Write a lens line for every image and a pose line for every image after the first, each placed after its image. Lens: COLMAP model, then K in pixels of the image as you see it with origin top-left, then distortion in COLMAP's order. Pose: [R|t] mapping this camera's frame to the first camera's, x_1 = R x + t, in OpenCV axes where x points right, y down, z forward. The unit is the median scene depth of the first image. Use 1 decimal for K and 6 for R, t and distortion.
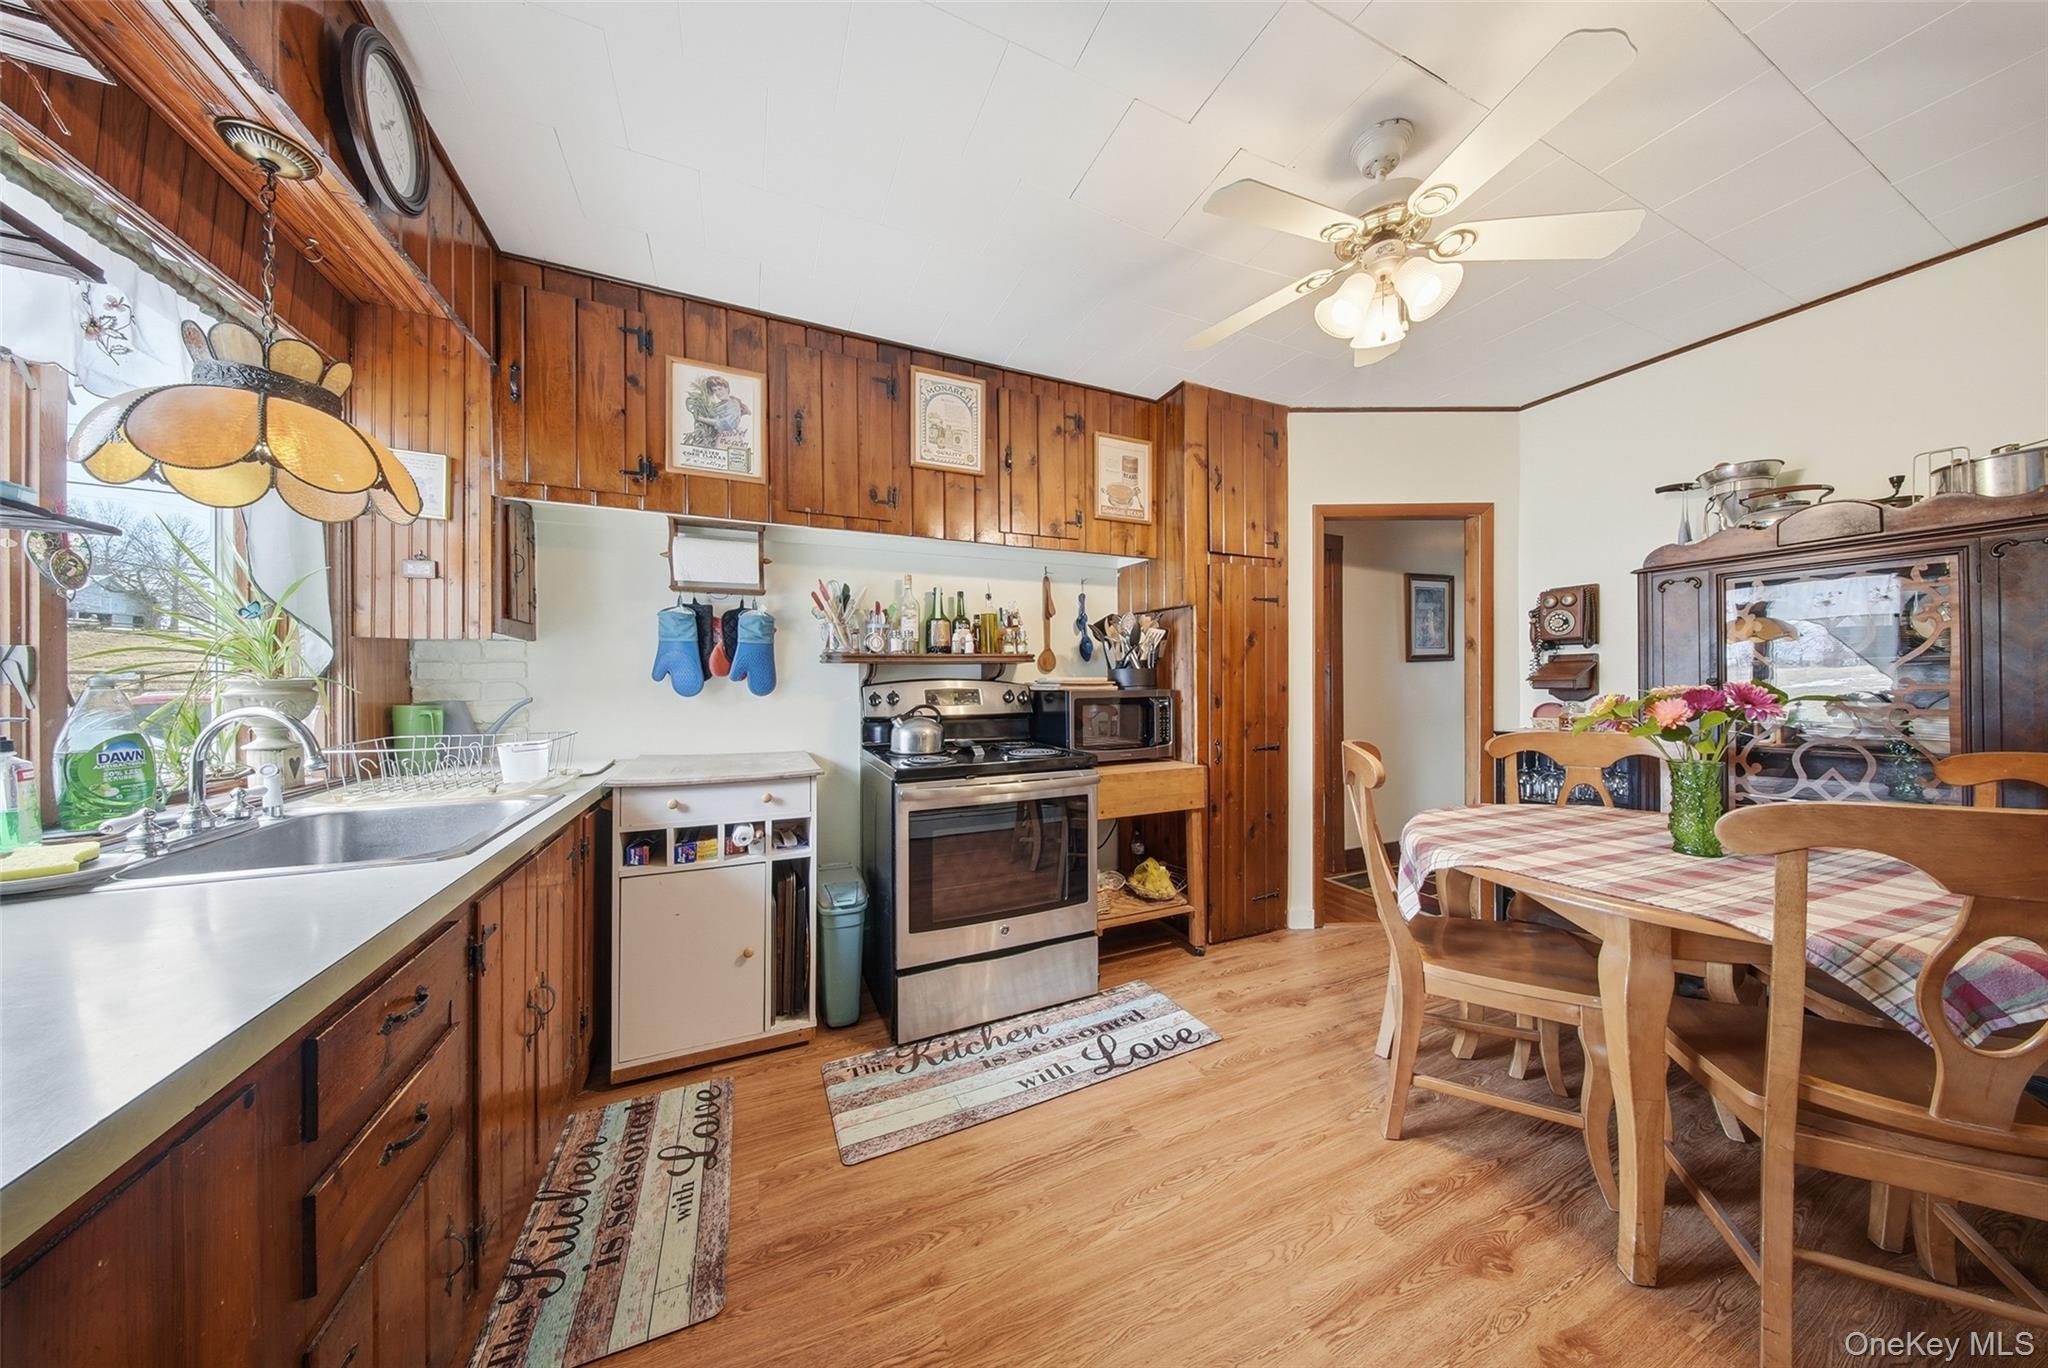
lens RADIAL K [[610.4, 0, 1026.3], [0, 610.4, 680.8], [0, 0, 1]] dist [-0.009806, -0.000189]
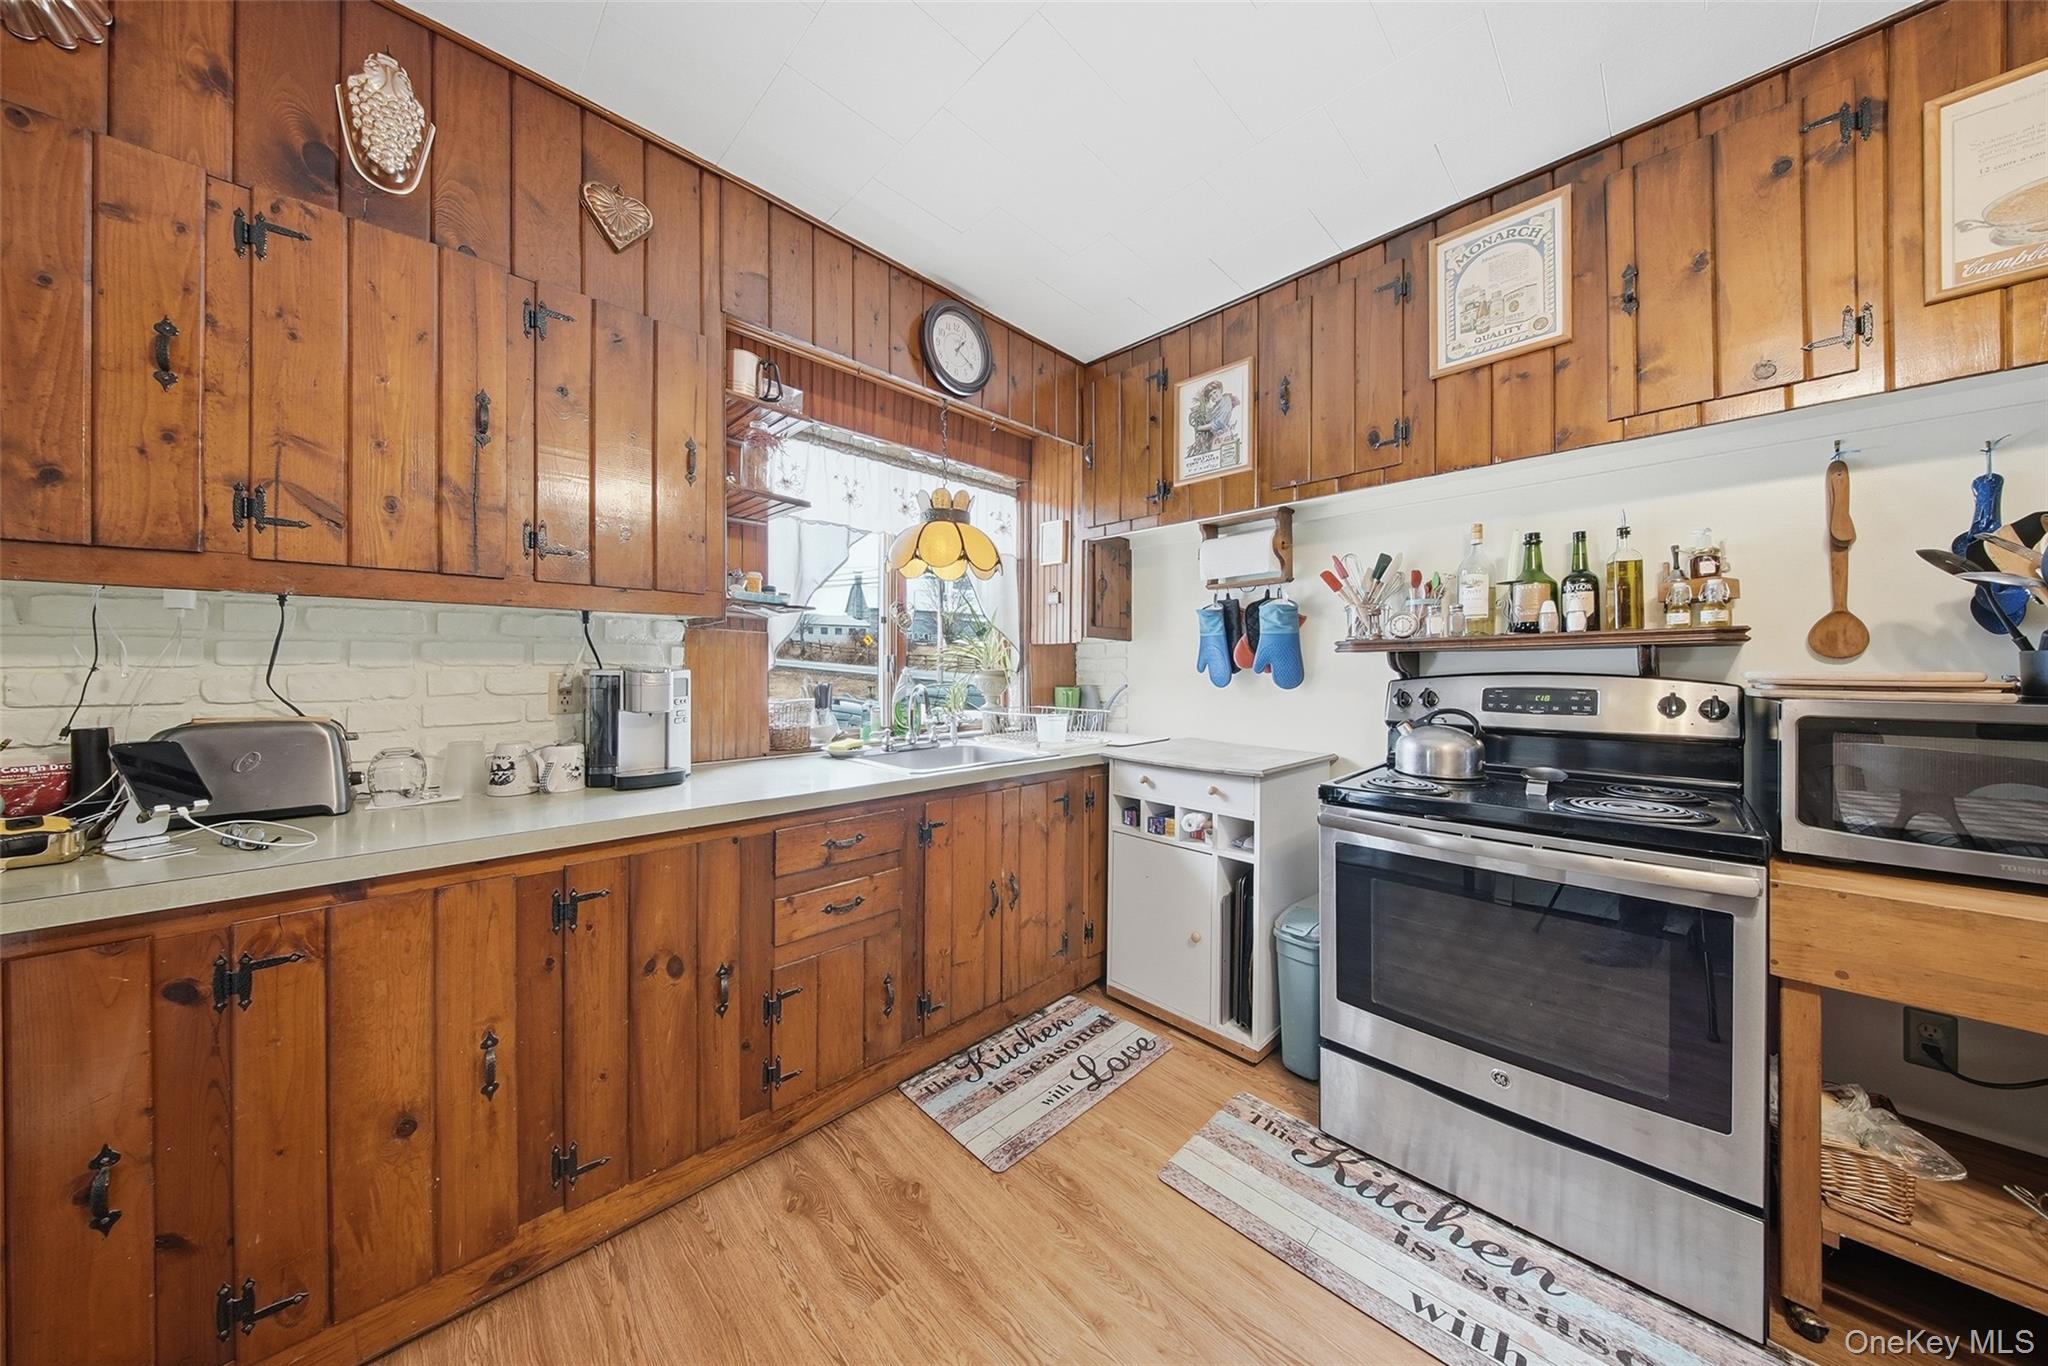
lens RADIAL K [[638.1, 0, 1018.8], [0, 638.1, 670.3], [0, 0, 1]] dist [-0.010100, -0.000465]
pose [[0.328732, 0.003079, -0.944418, 0.421034], [-0.006927, 0.999976, 0.000849, -0.002763], [0.944398, 0.006263, 0.328745, 0.332353]]
